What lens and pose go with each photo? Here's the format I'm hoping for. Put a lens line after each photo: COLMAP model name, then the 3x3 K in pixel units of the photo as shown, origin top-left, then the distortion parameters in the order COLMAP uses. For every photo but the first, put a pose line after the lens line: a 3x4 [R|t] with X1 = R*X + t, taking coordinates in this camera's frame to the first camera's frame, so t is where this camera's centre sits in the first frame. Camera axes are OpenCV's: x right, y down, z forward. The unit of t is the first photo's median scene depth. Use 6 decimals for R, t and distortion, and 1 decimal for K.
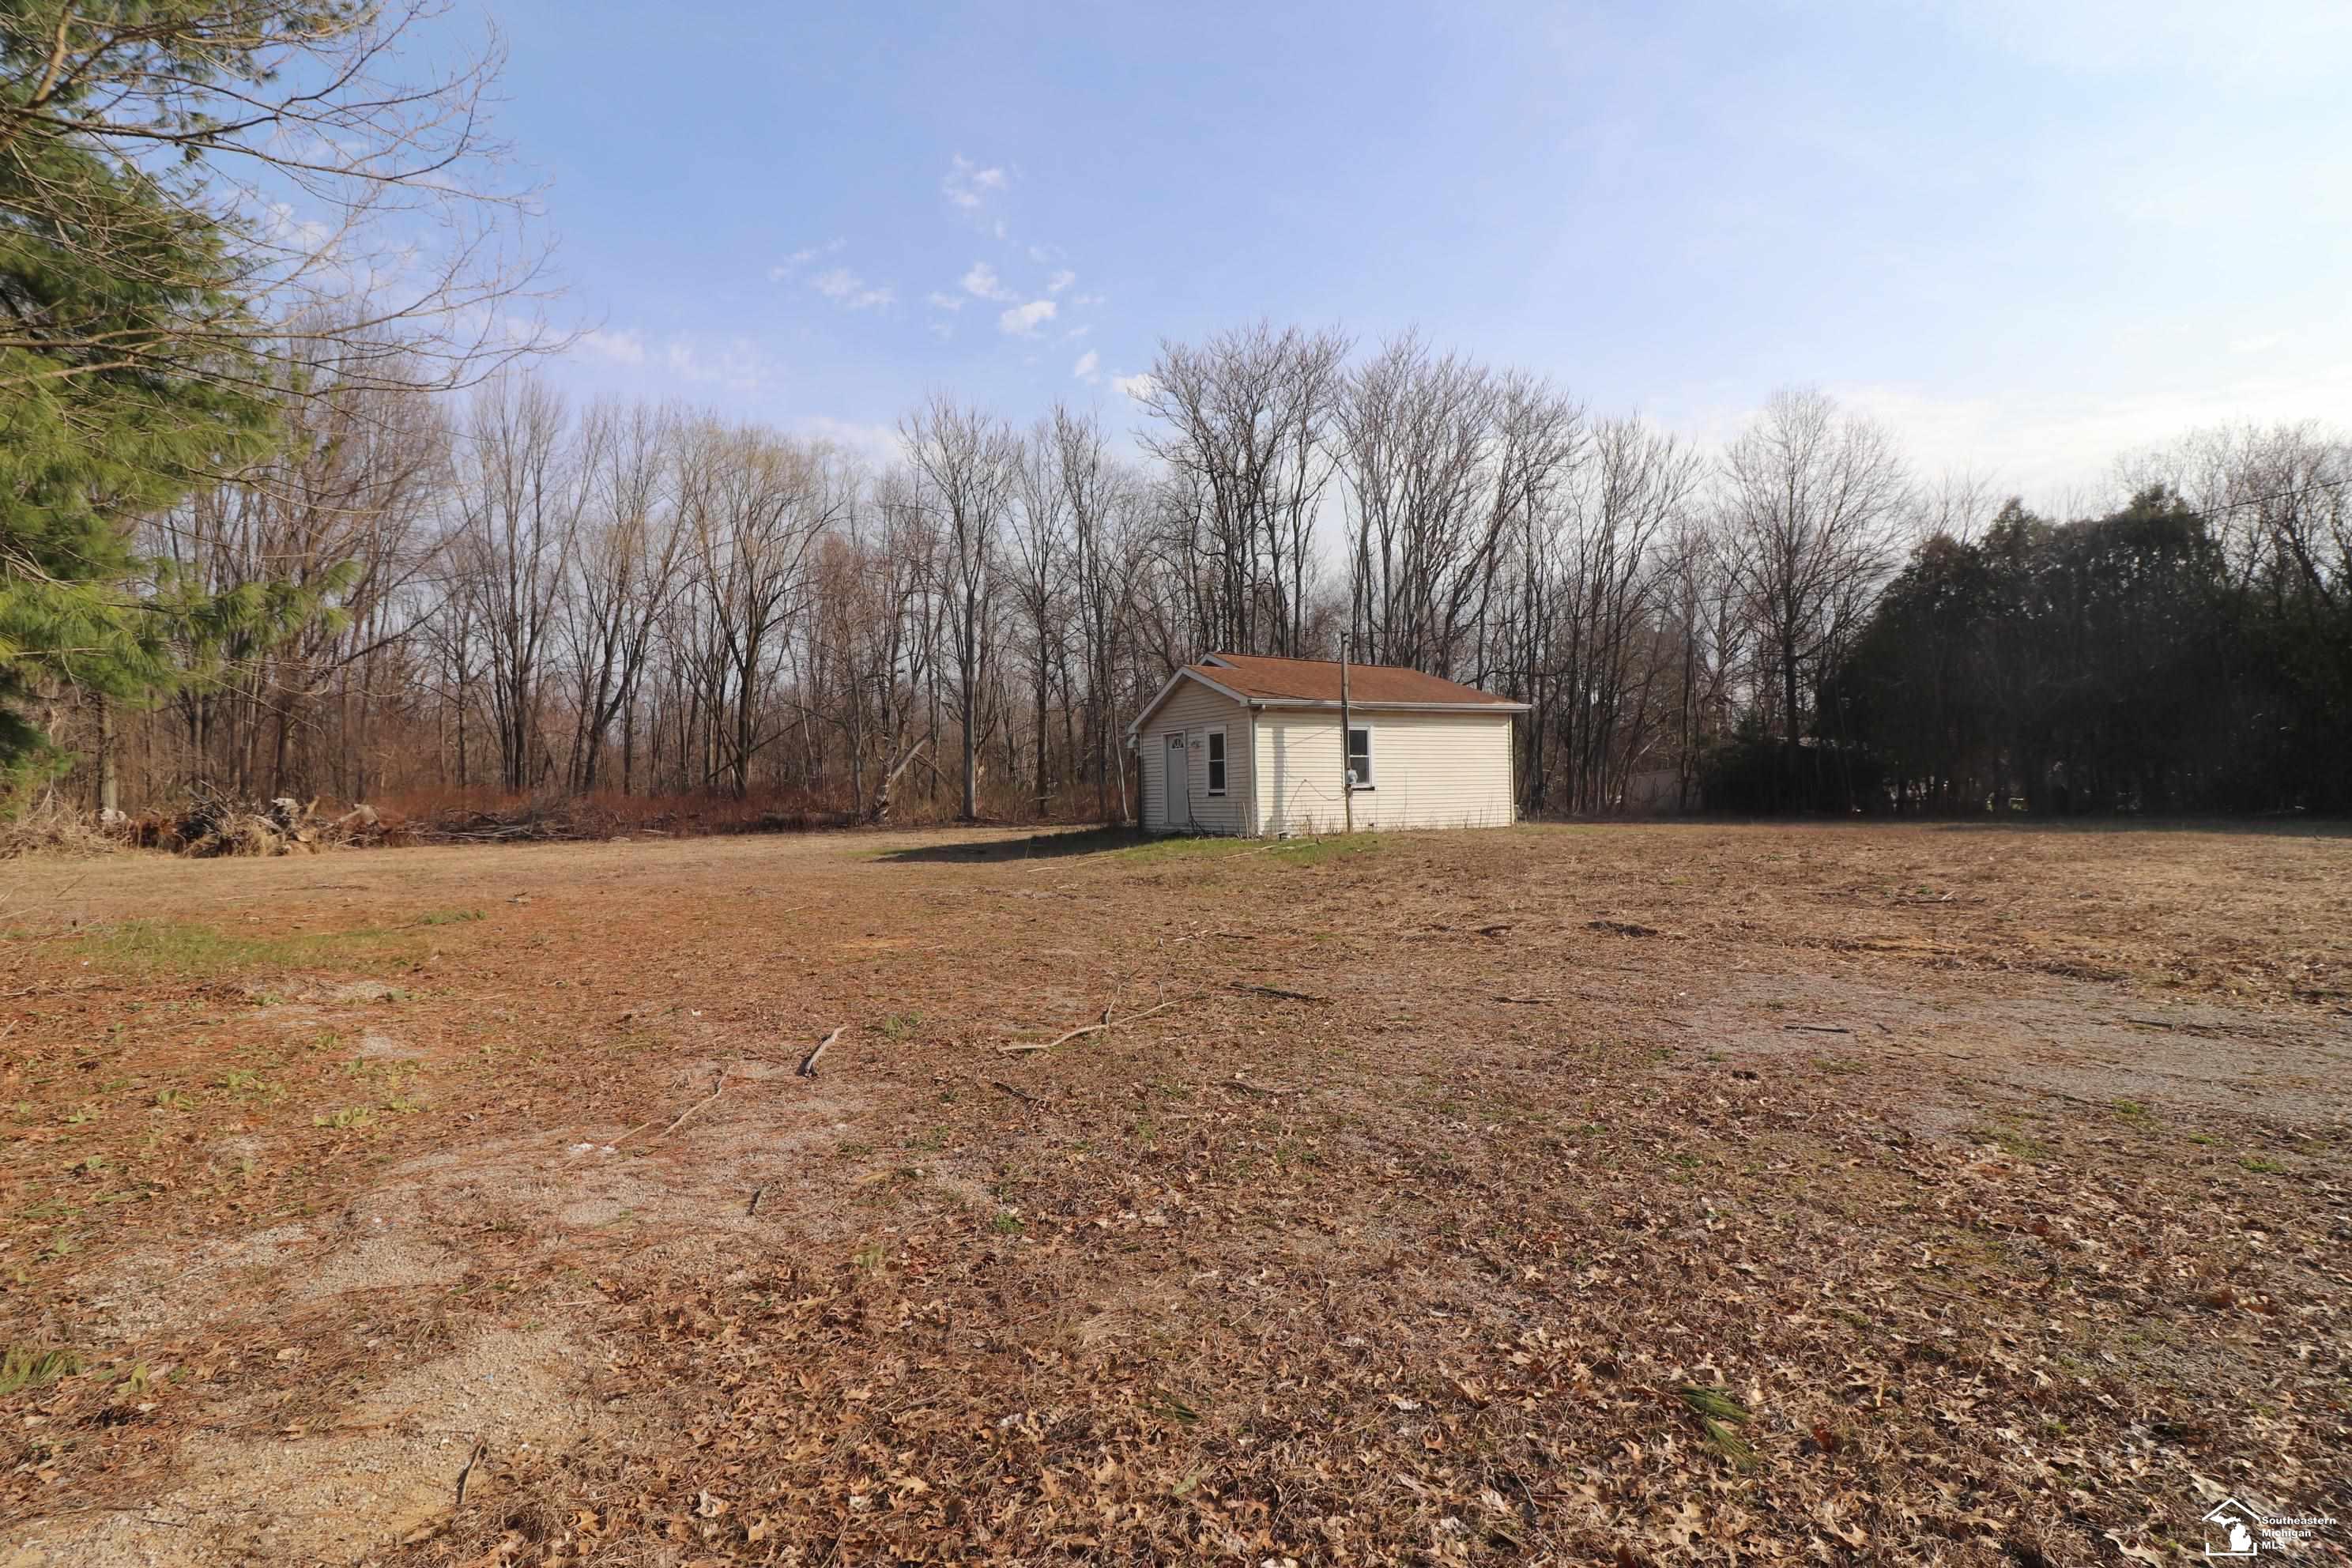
lens RADIAL K [[1095.7, 0, 1181.1], [0, 1095.7, 751.0], [0, 0, 1]] dist [-0.024983, -0.000315]
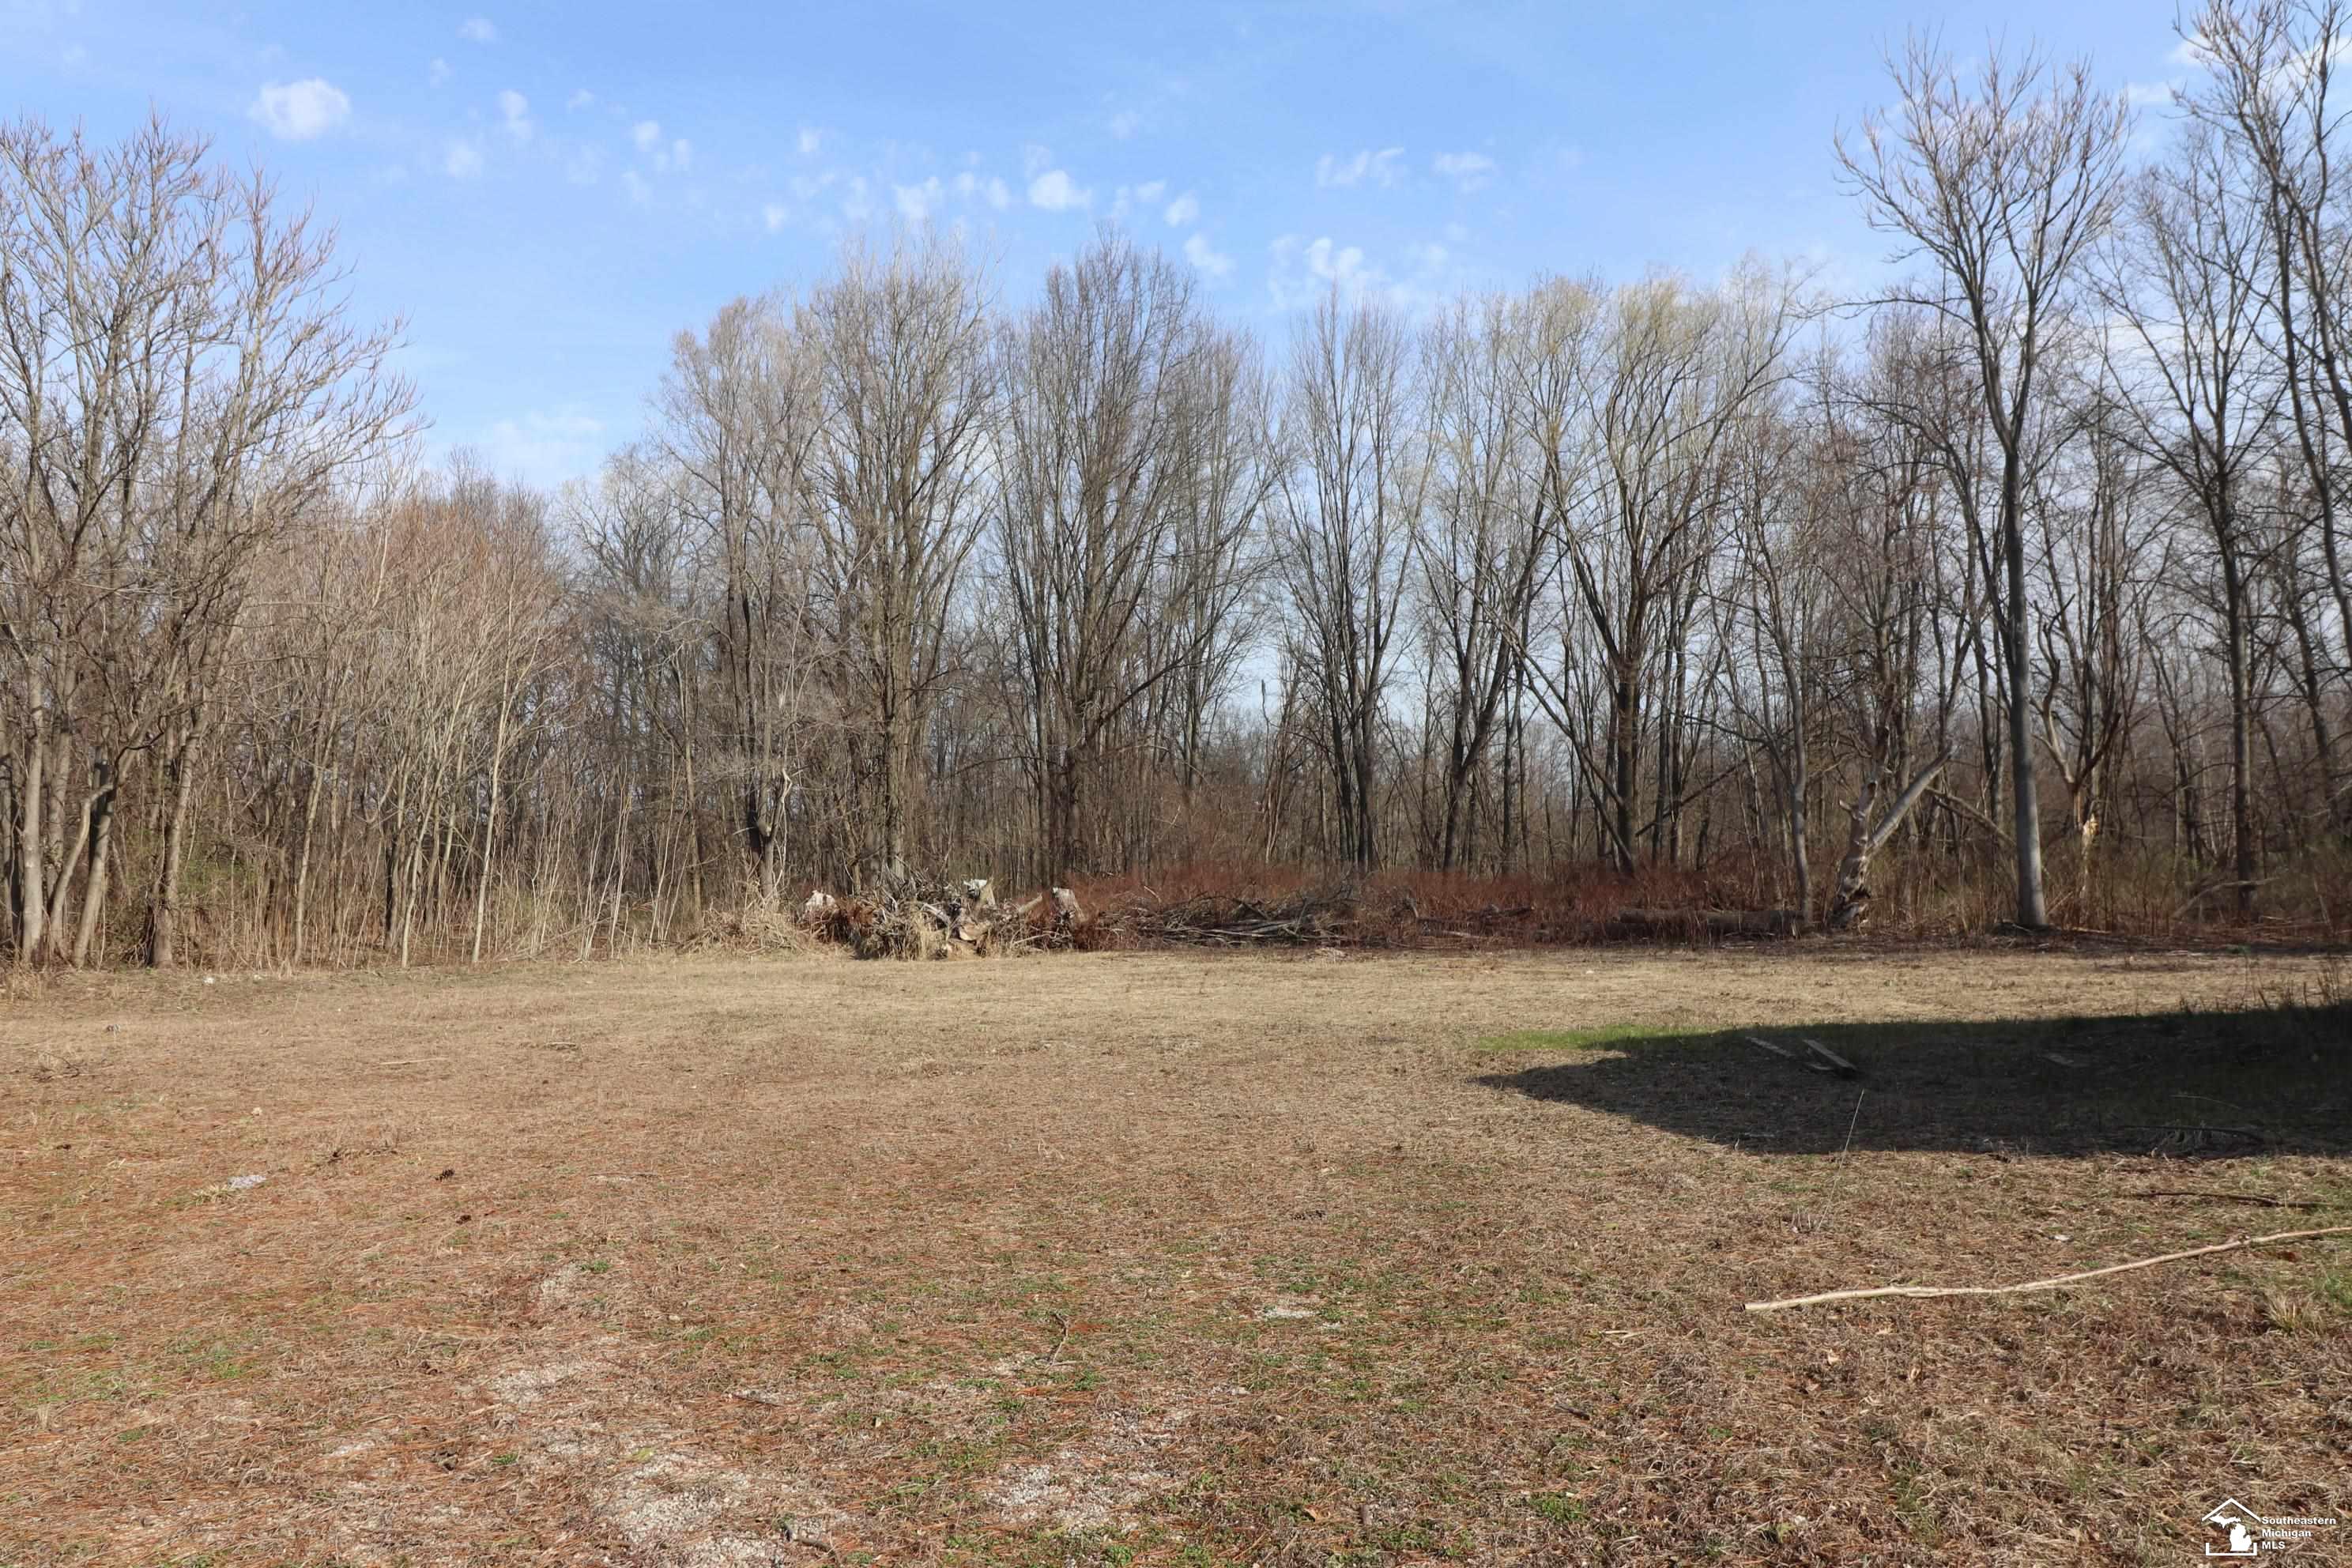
lens RADIAL K [[1493.0, 0, 1177.2], [0, 1493.0, 895.6], [0, 0, 1]] dist [-0.030708, 0.000801]
pose [[0.713885, 0.014723, -0.700108, -0.002672], [0.026281, 0.998511, 0.047797, 0.005018], [0.699770, -0.052521, 0.712435, 0.210251]]
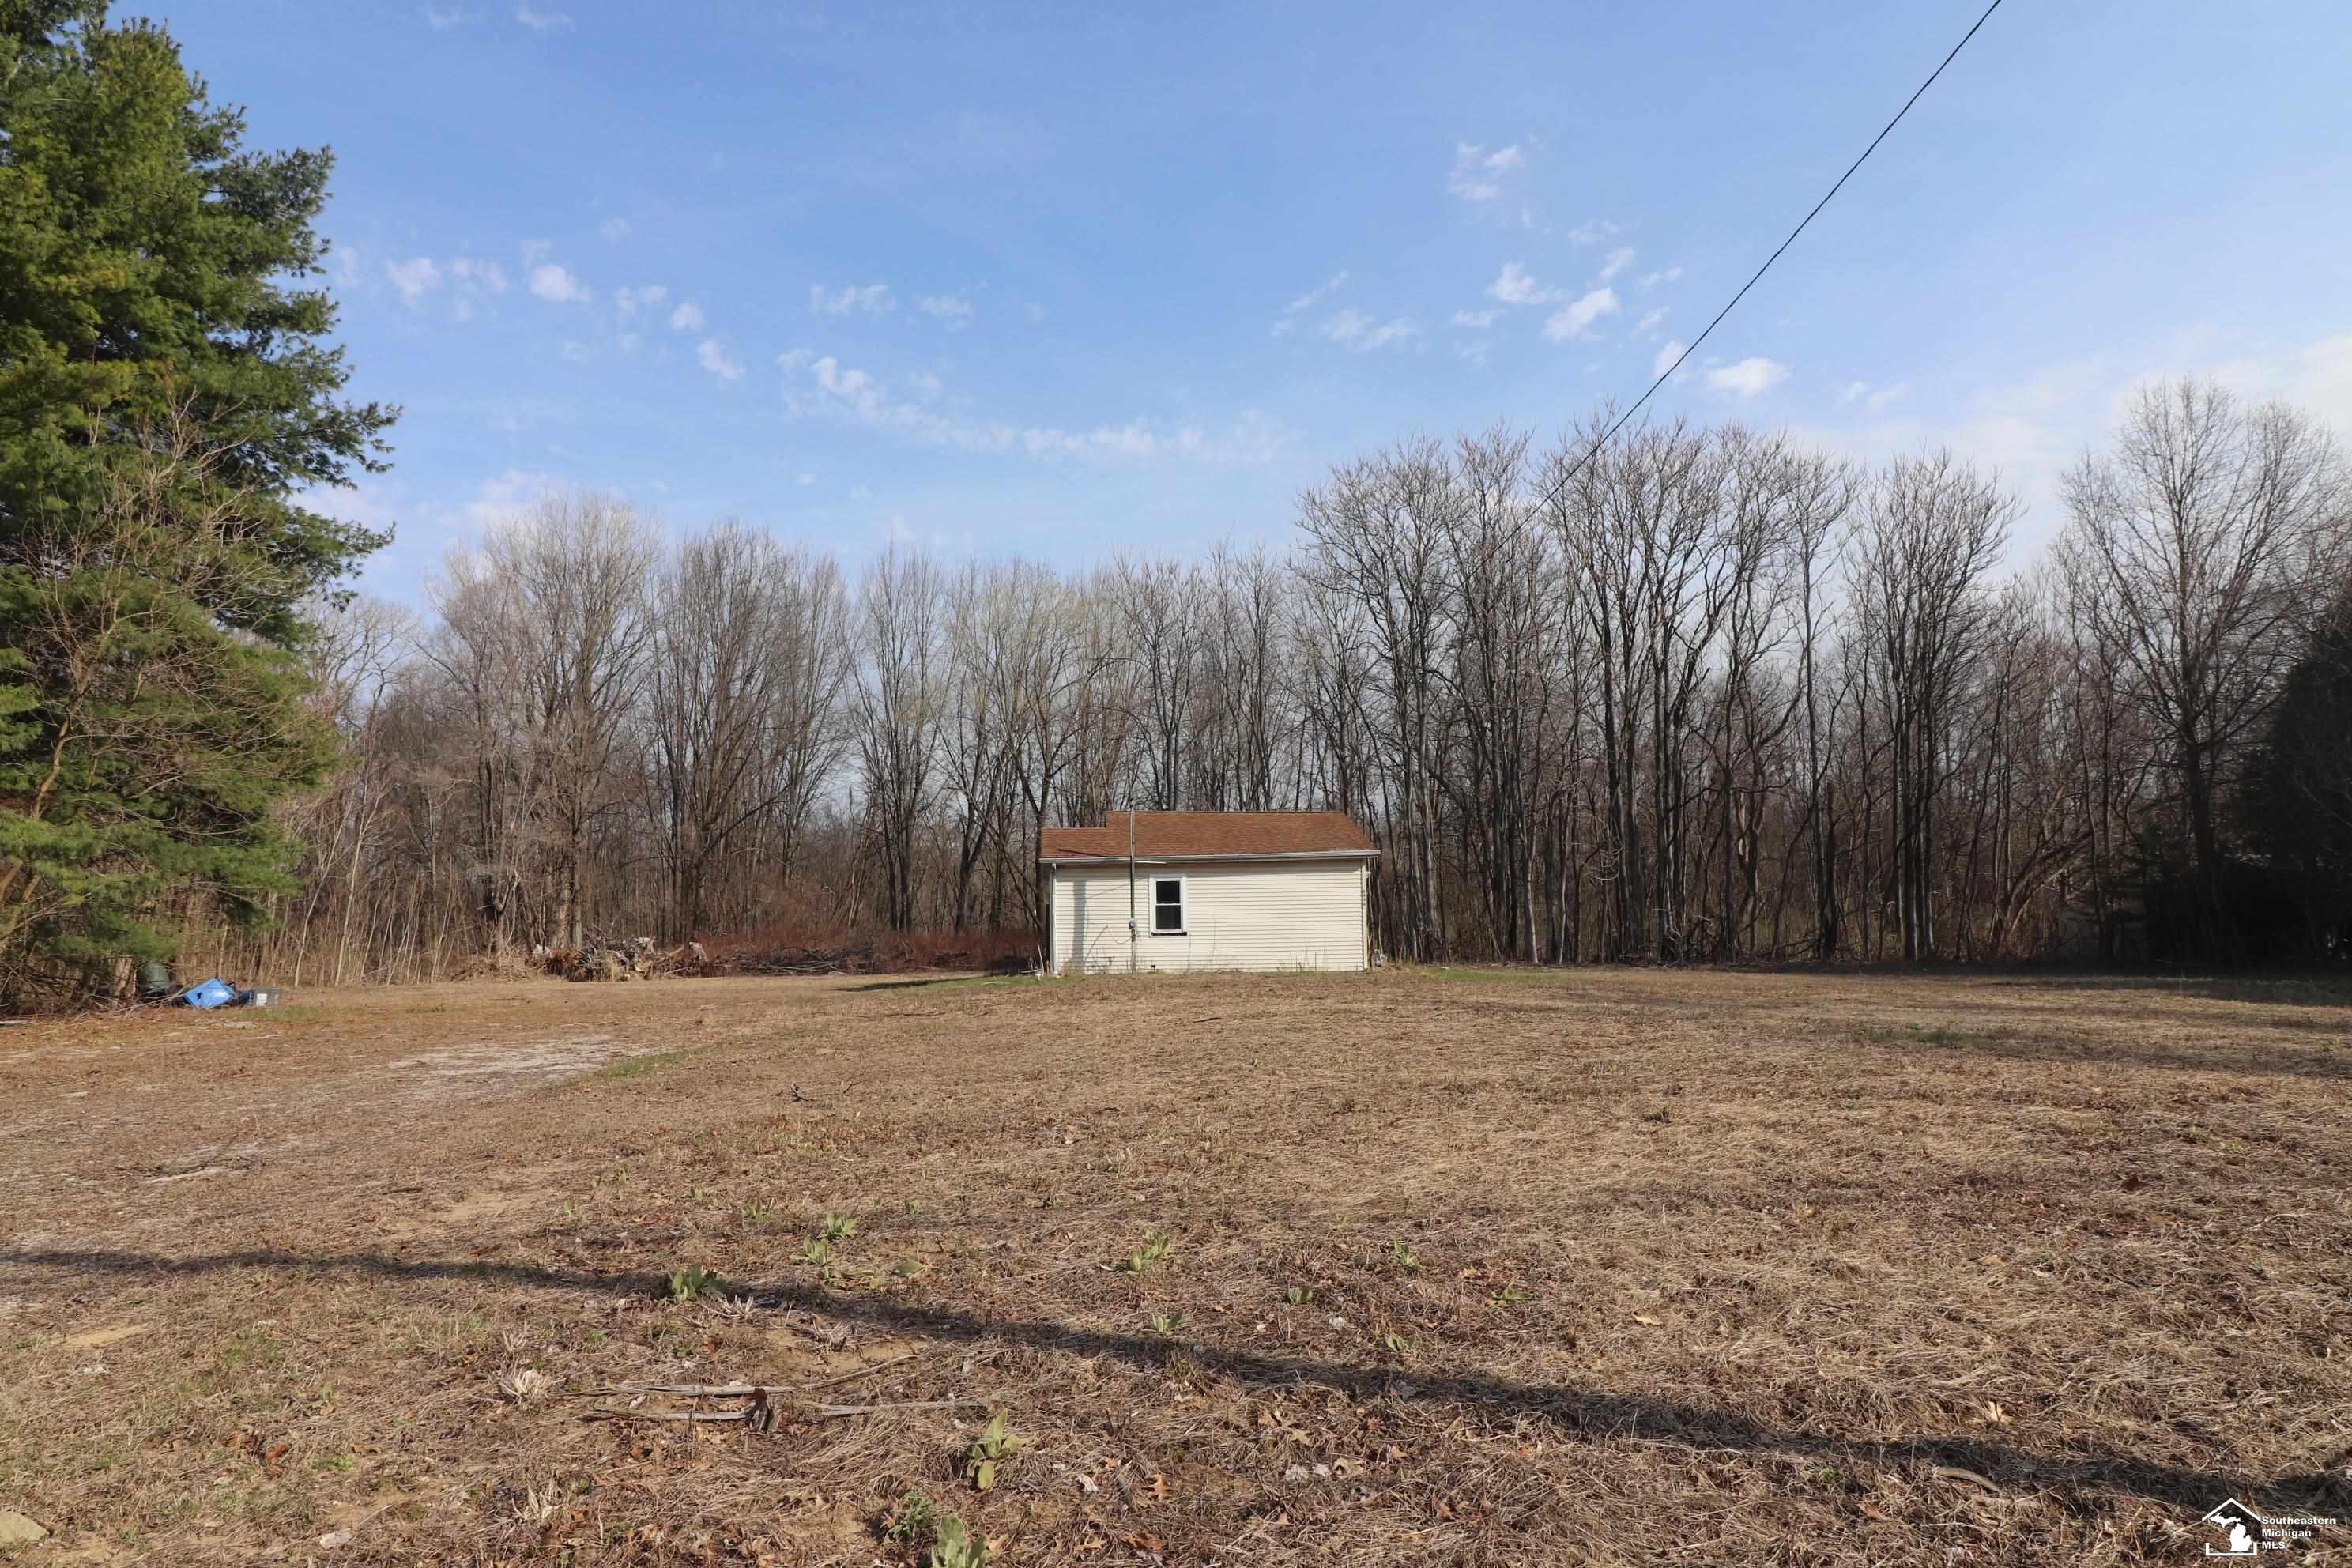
lens RADIAL K [[1448.6, 0, 1171.0], [0, 1448.6, 856.9], [0, 0, 1]] dist [-0.000133, -0.000336]
pose [[0.864429, -0.024221, -0.502172, 0.342436], [0.018914, 0.999698, -0.015659, -0.007977], [0.502399, 0.004038, 0.864626, -0.103879]]
